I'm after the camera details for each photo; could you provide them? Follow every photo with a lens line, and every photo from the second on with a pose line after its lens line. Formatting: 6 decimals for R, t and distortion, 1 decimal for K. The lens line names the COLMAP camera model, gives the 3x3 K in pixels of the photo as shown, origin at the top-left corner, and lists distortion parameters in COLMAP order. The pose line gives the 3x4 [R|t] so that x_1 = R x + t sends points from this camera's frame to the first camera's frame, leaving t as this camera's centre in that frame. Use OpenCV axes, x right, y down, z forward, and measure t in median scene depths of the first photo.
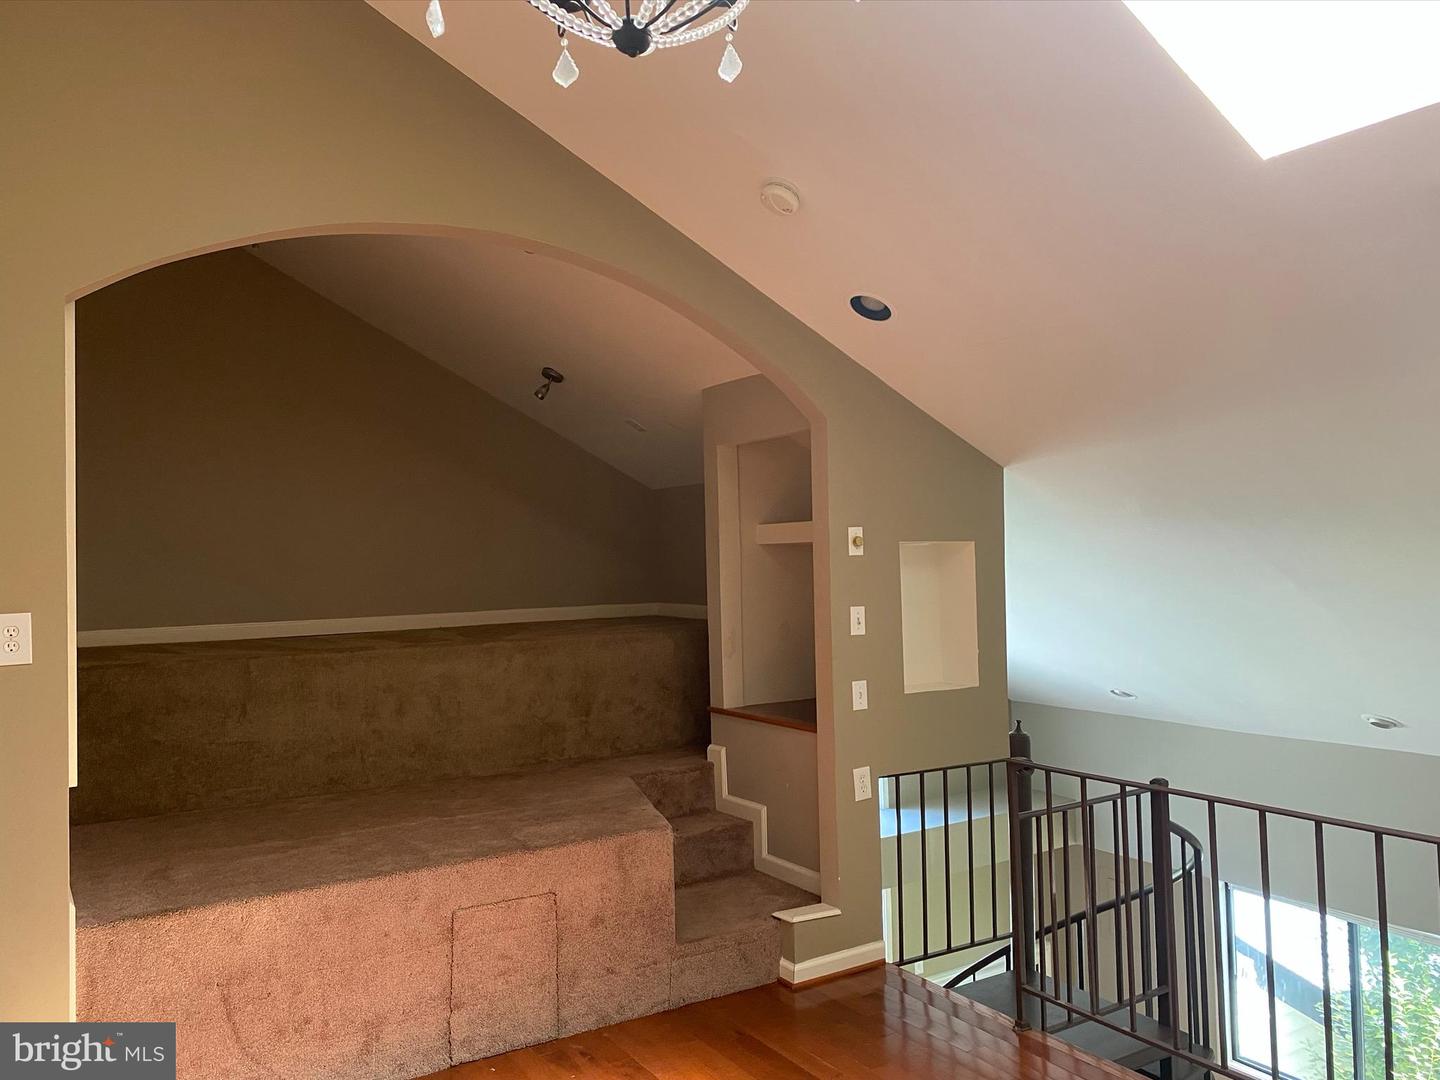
lens RADIAL K [[1089.4, 0, 718.5], [0, 1089.4, 535.9], [0, 0, 1]] dist [0.043624, -0.054823]
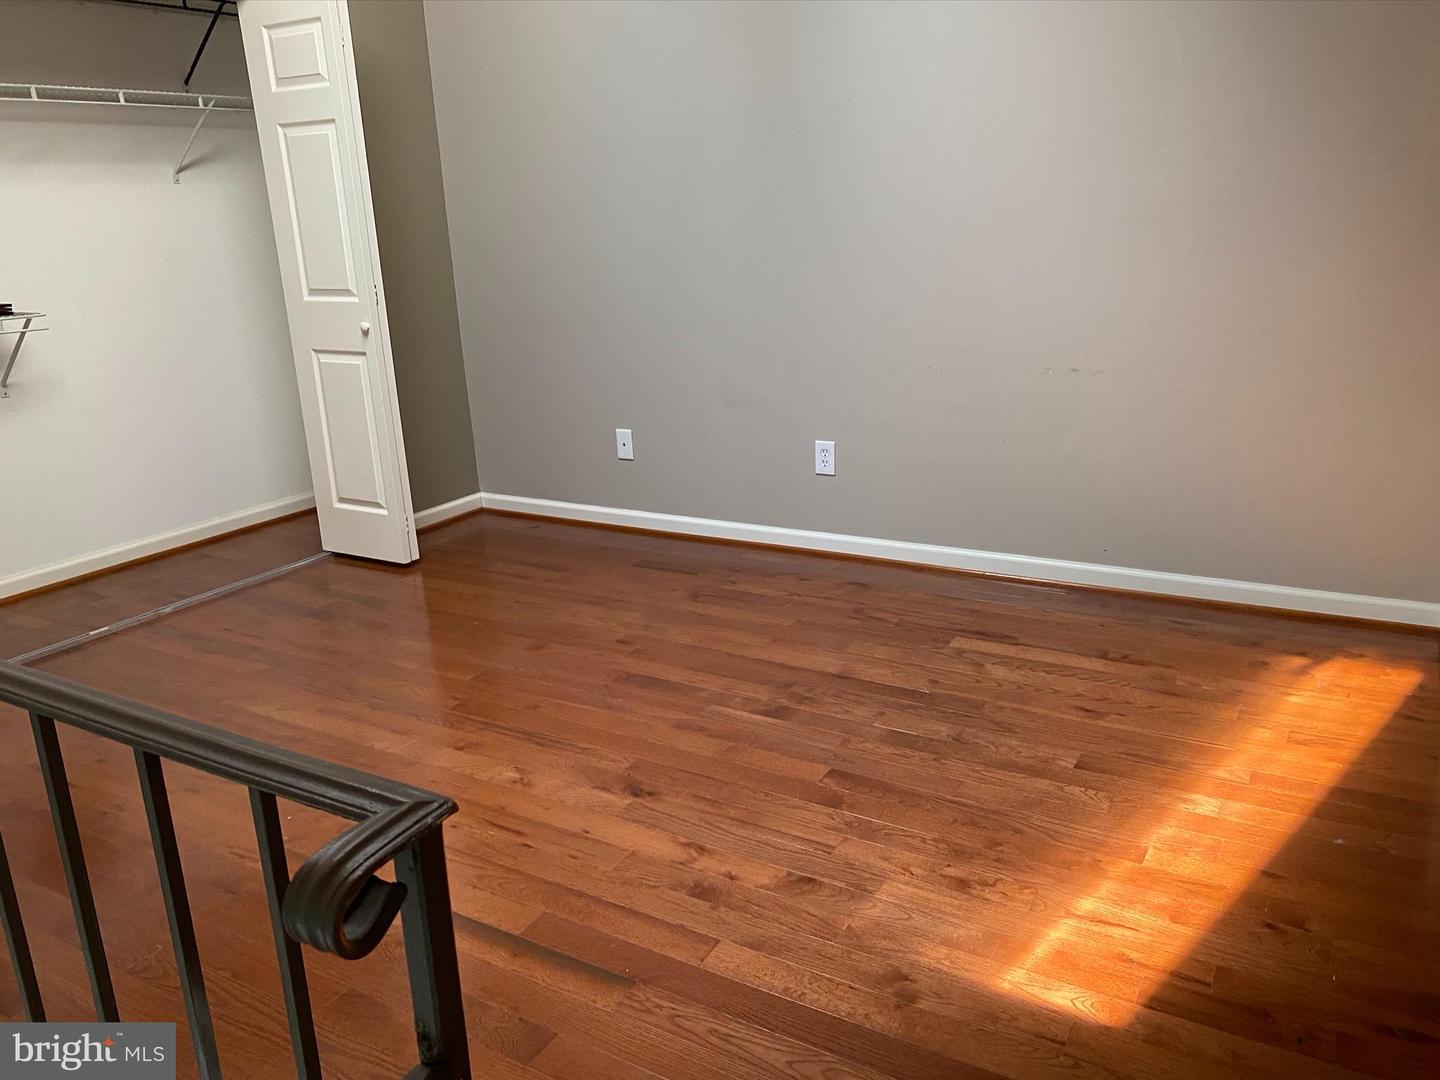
lens RADIAL K [[1113.7, 0, 720.0], [0, 1113.7, 540.0], [0, 0, 1]] dist [0.073835, -0.131071]
pose [[-0.882860, 0.191081, -0.429007, 0.270791], [0.072611, 0.958040, 0.277287, 0.095872], [0.463989, 0.213655, -0.859689, 1.070704]]
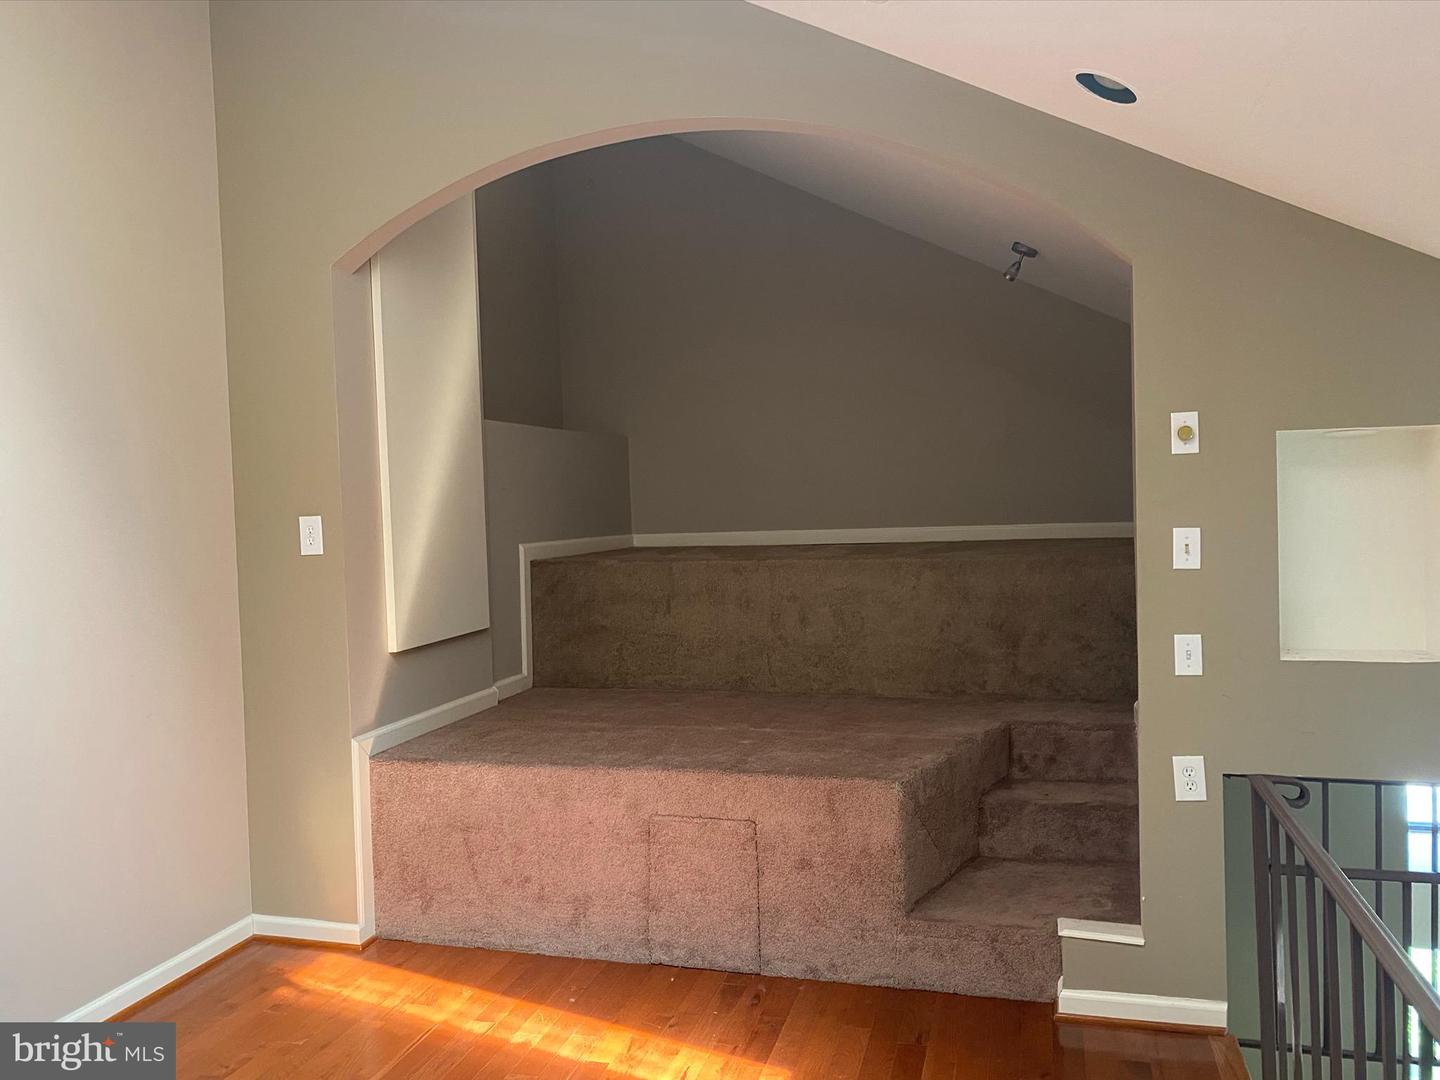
lens RADIAL K [[1113.7, 0, 720.0], [0, 1113.7, 540.0], [0, 0, 1]] dist [0.073835, -0.131071]
pose [[0.672755, 0.031390, -0.739199, 0.480176], [0.033216, 0.996811, 0.072560, 0.011678], [0.739119, -0.073368, 0.669567, 0.315844]]
